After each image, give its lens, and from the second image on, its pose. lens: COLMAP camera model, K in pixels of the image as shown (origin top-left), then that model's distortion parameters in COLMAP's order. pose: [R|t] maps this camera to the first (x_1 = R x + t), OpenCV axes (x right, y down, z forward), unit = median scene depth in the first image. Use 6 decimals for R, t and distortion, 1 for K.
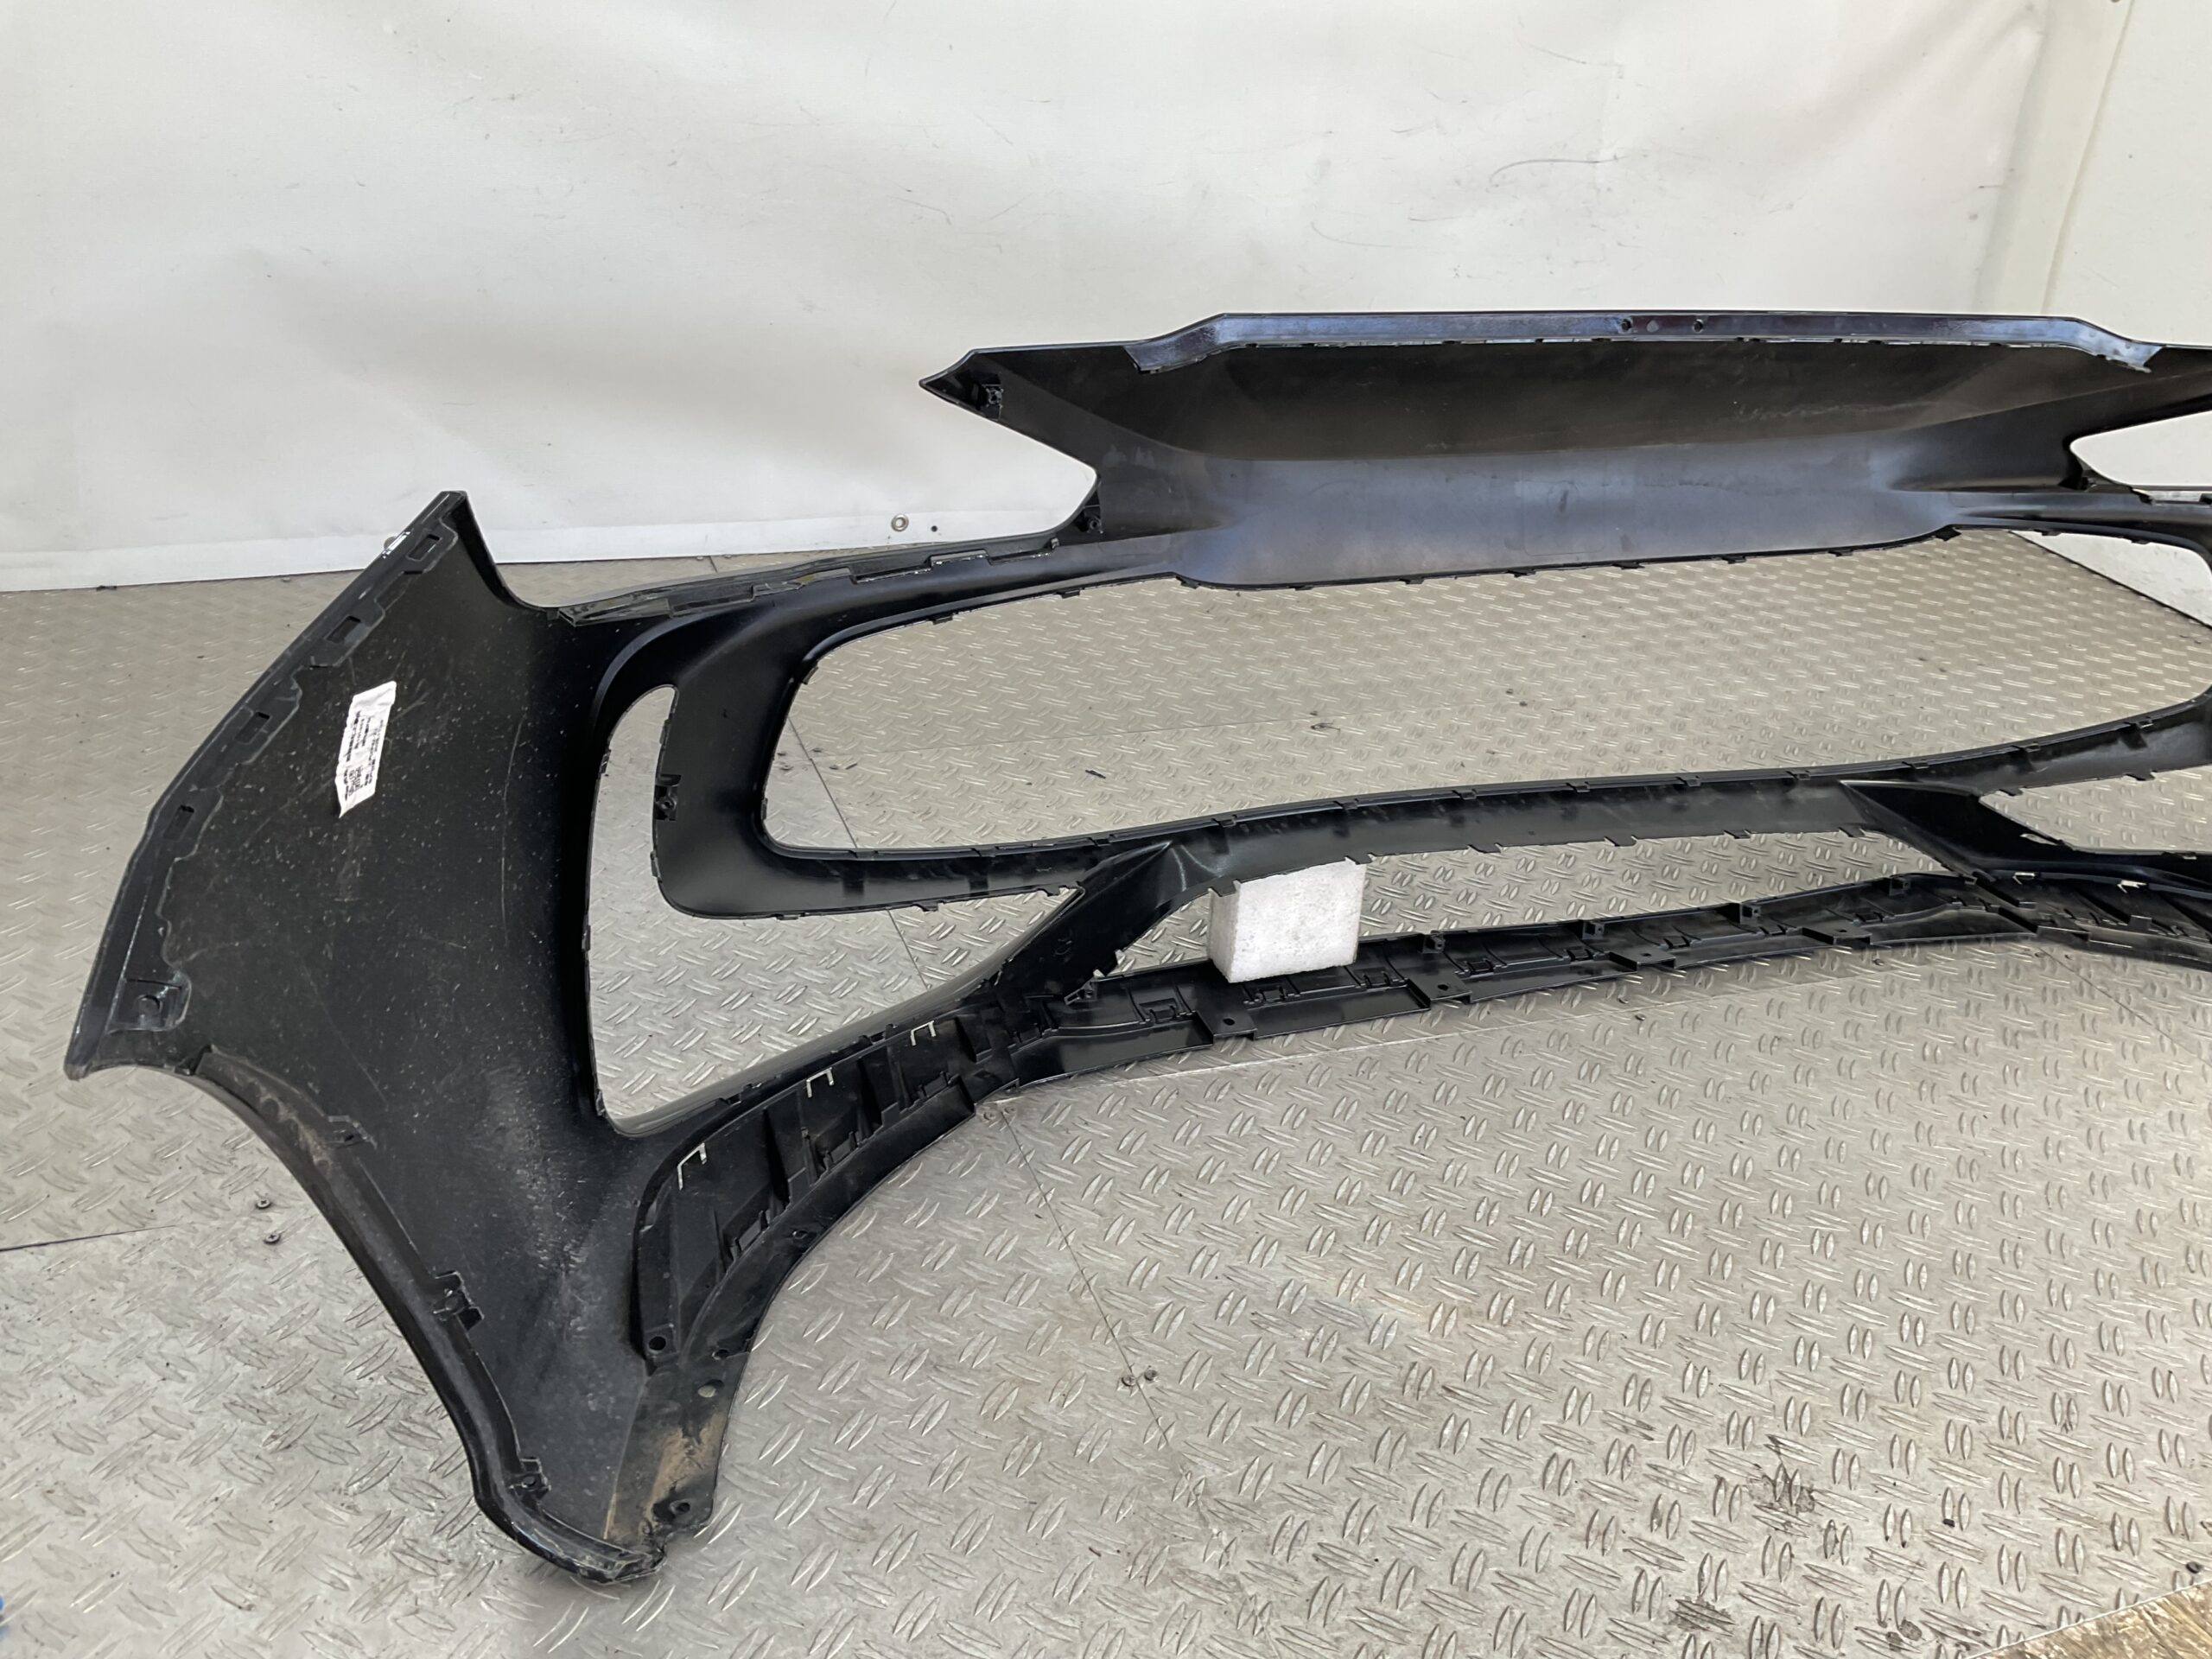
lens RADIAL K [[1848.9, 0, 1106.0], [0, 1848.9, 829.5], [0, 0, 1]] dist [0.100339, -0.170971]
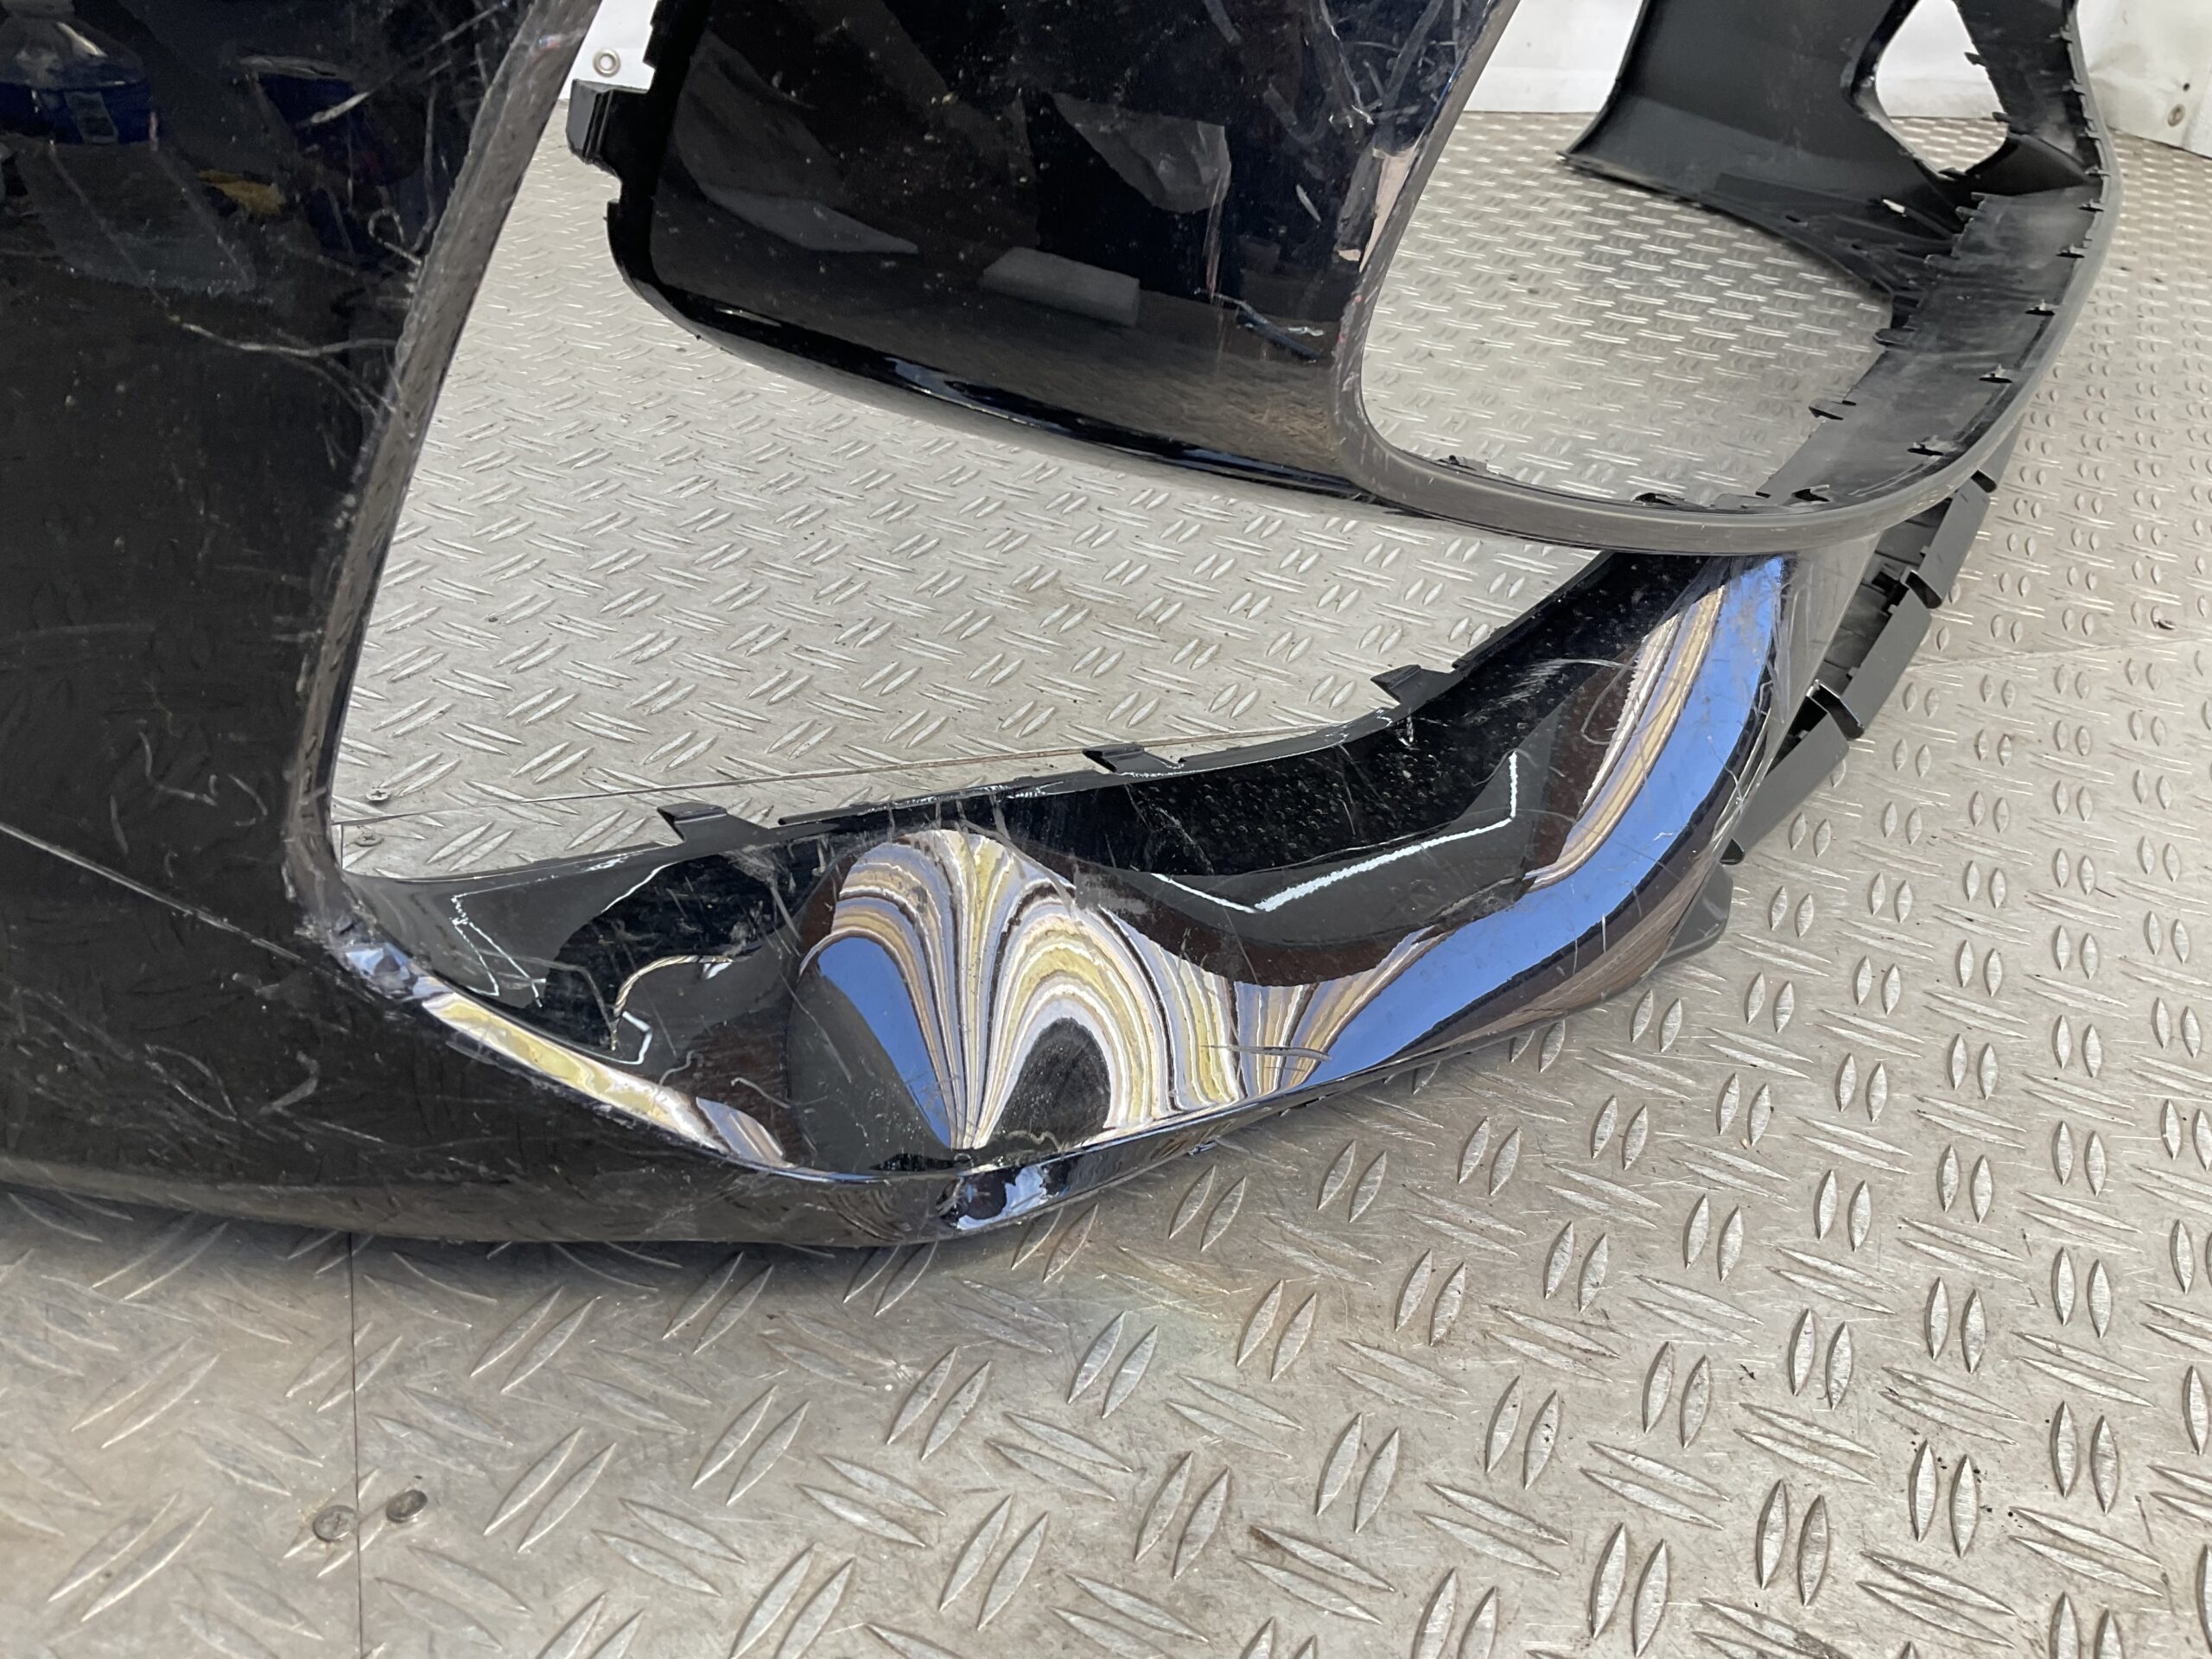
lens RADIAL K [[1839.9, 0, 1106.0], [0, 1839.9, 829.5], [0, 0, 1]] dist [0.119093, -0.205110]
pose [[0.999972, 0.004015, -0.006322, 0.134757], [-0.003602, 0.997942, 0.064017, 0.124086], [0.006566, -0.063992, 0.997929, 0.570289]]
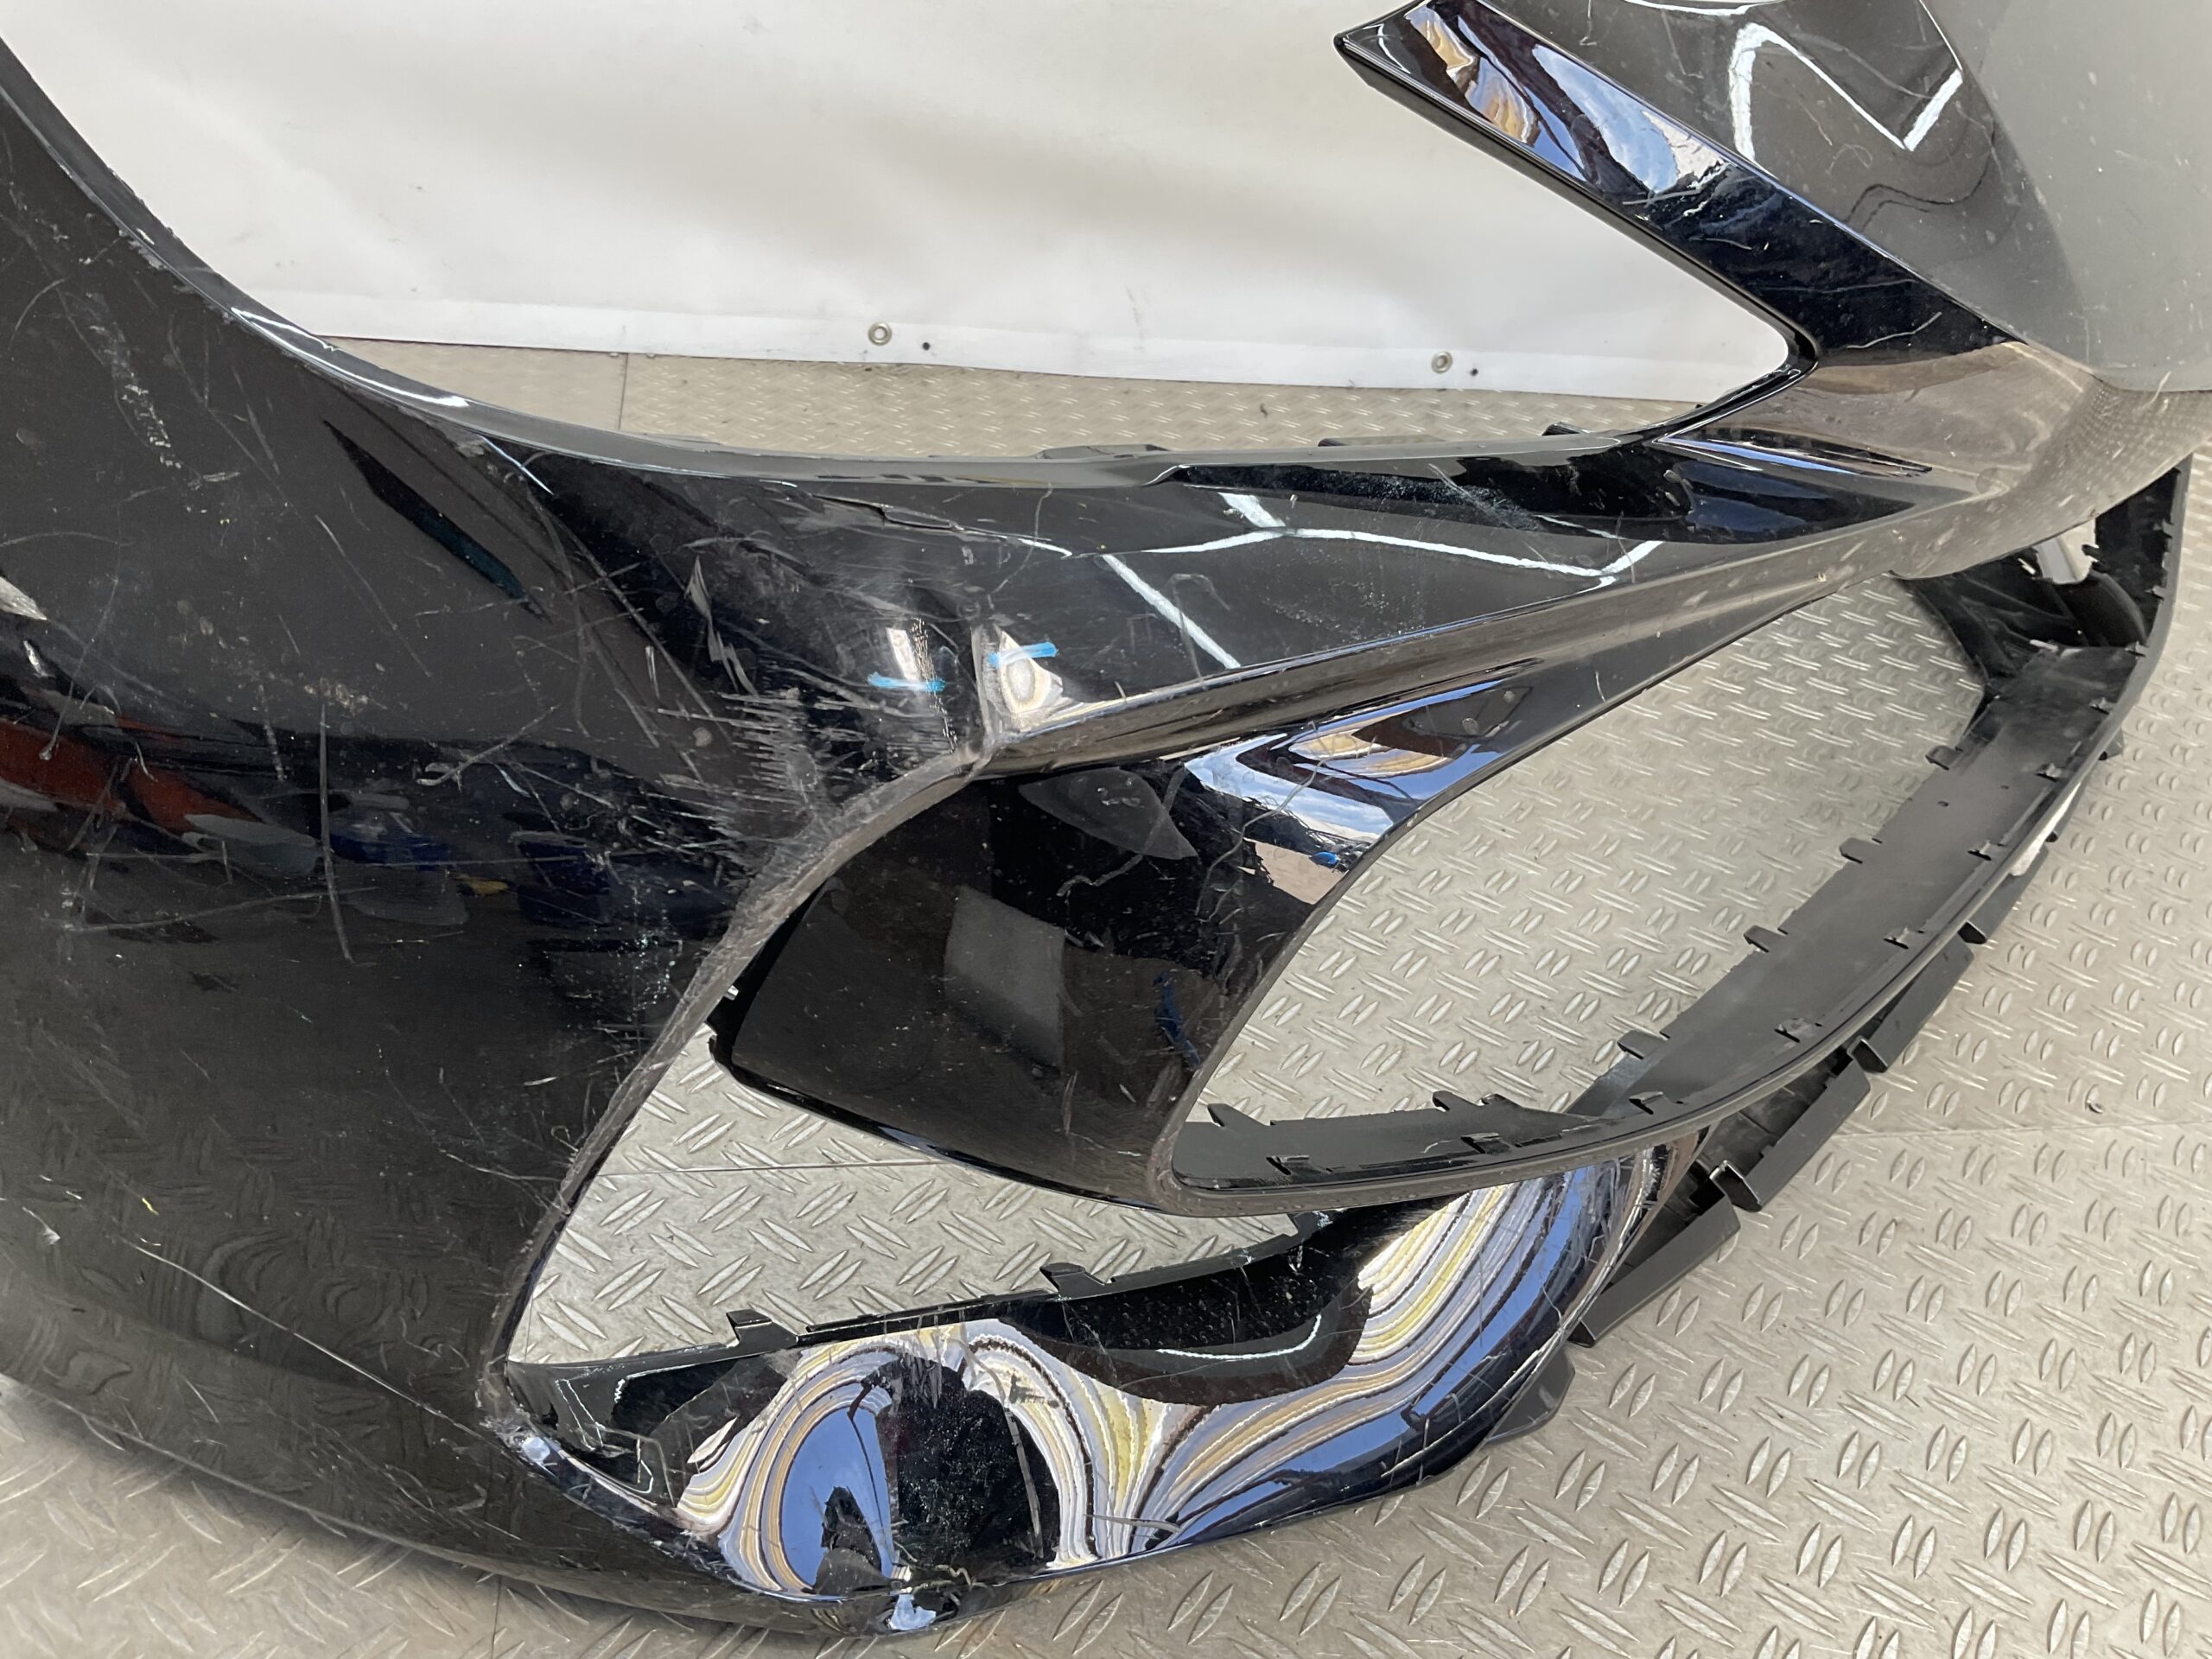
lens RADIAL K [[1848.9, 0, 1106.0], [0, 1848.9, 829.5], [0, 0, 1]] dist [0.100339, -0.170971]
pose [[0.983958, 0.113830, -0.137369, 0.205824], [-0.106698, 0.992584, 0.058240, -0.027210], [0.142980, -0.042649, 0.988806, 0.429167]]
